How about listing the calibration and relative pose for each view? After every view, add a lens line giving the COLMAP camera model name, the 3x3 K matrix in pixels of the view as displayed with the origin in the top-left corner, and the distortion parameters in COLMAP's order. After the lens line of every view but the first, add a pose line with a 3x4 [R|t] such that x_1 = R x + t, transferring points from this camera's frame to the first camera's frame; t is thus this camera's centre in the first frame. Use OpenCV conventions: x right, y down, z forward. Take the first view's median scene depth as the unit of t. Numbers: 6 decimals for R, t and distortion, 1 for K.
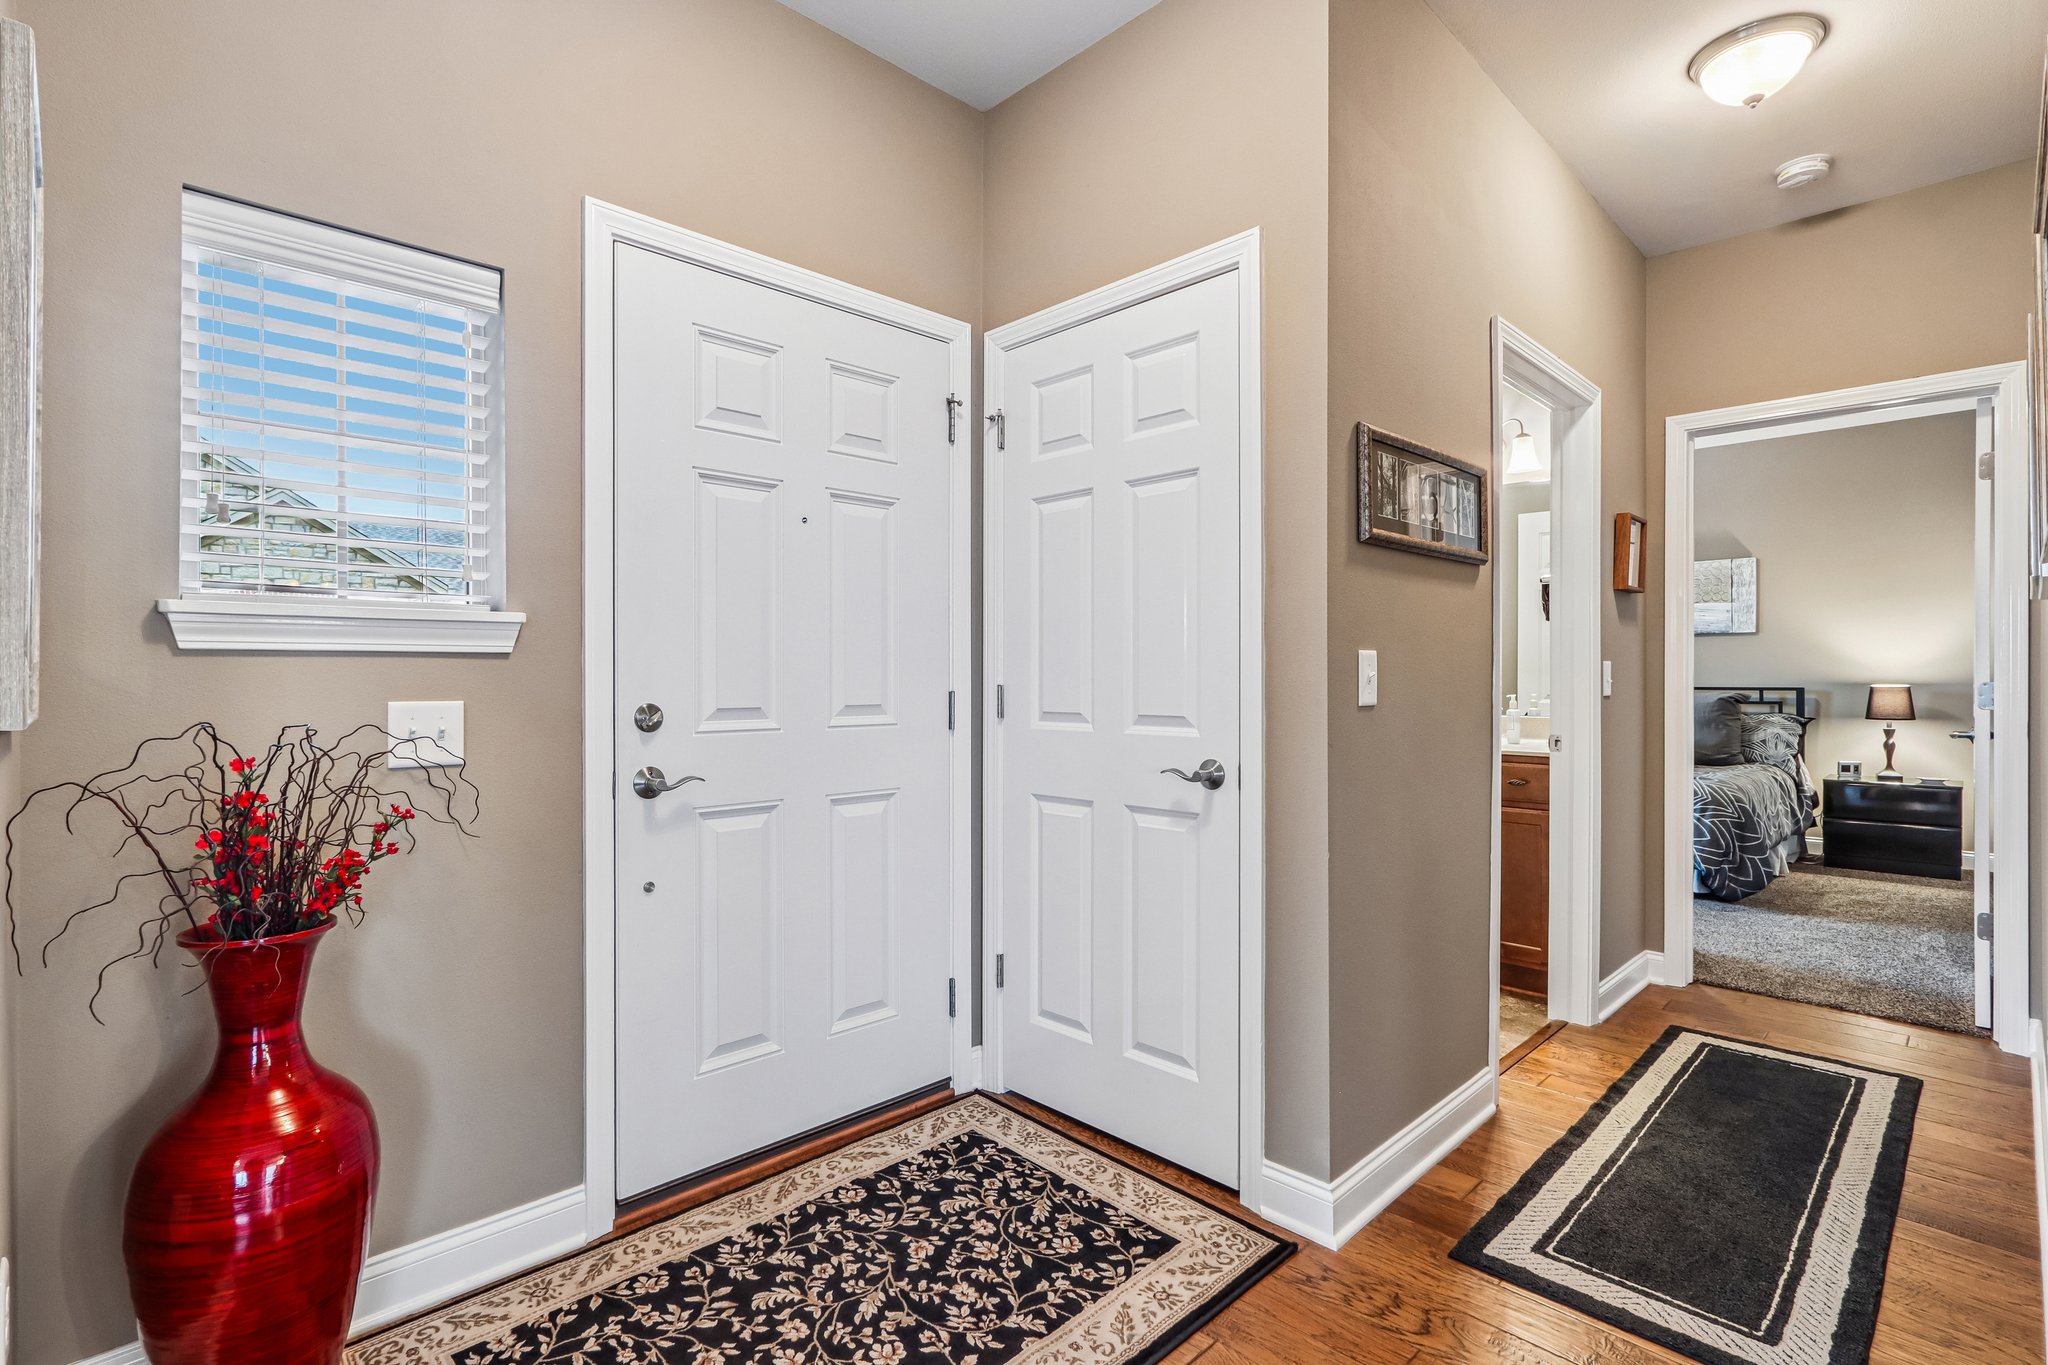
lens RADIAL K [[980.6, 0, 1024.0], [0, 980.6, 682.5], [0, 0, 1]] dist [-0.017905, 0.008082]
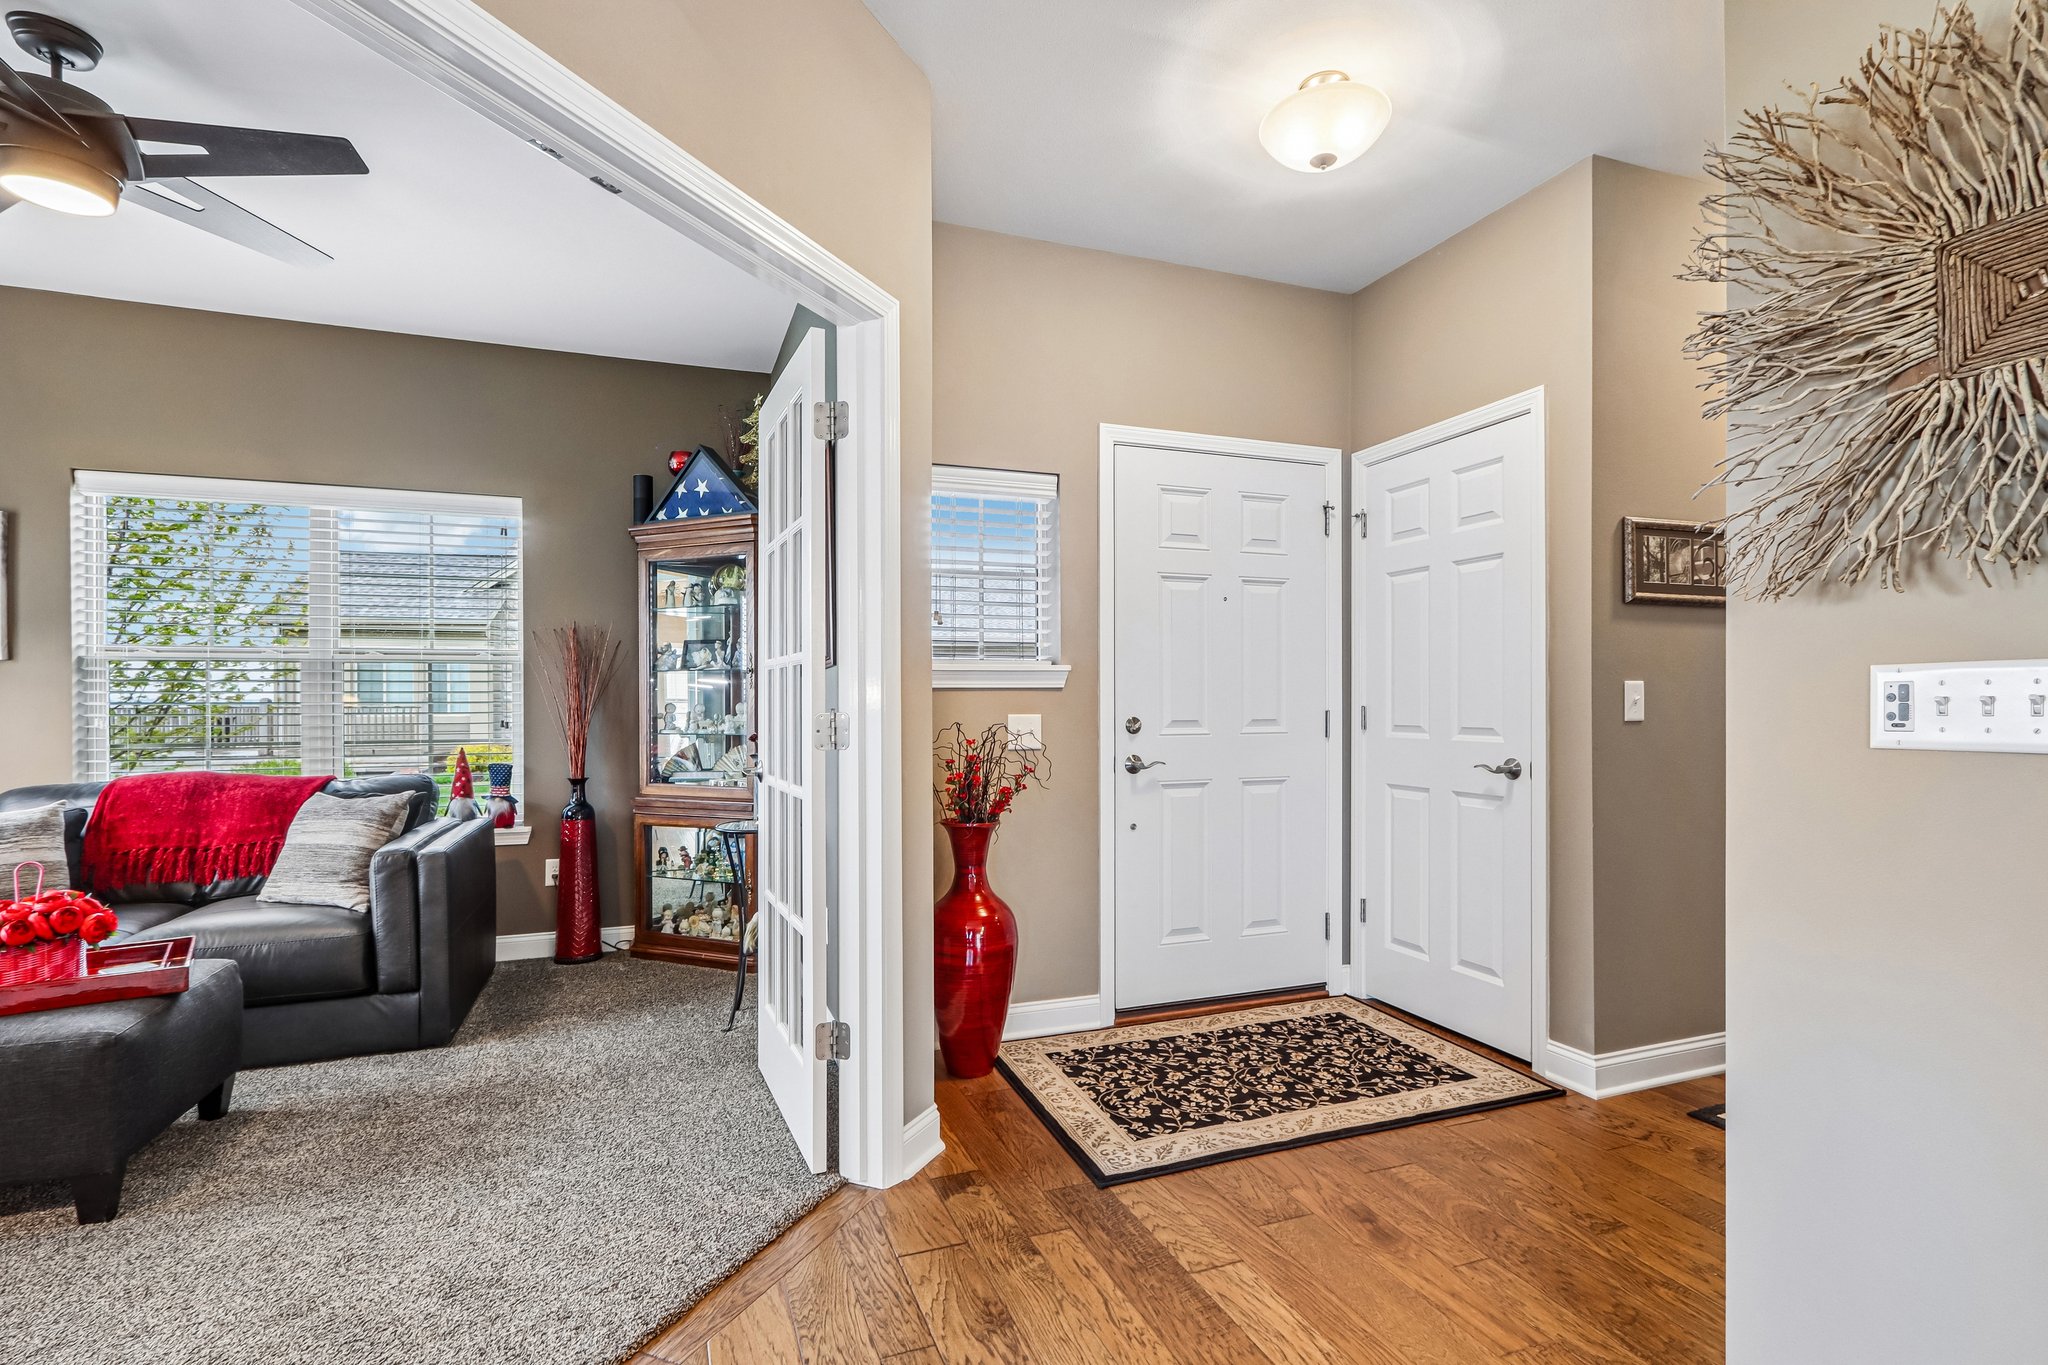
lens RADIAL K [[994.1, 0, 1026.1], [0, 994.1, 706.3], [0, 0, 1]] dist [0.001538, 0.001064]
pose [[0.920272, 0.000456, -0.391280, 0.113986], [0.000026, 0.999999, 0.001227, 0.001286], [0.391280, -0.001139, 0.920271, -0.641461]]
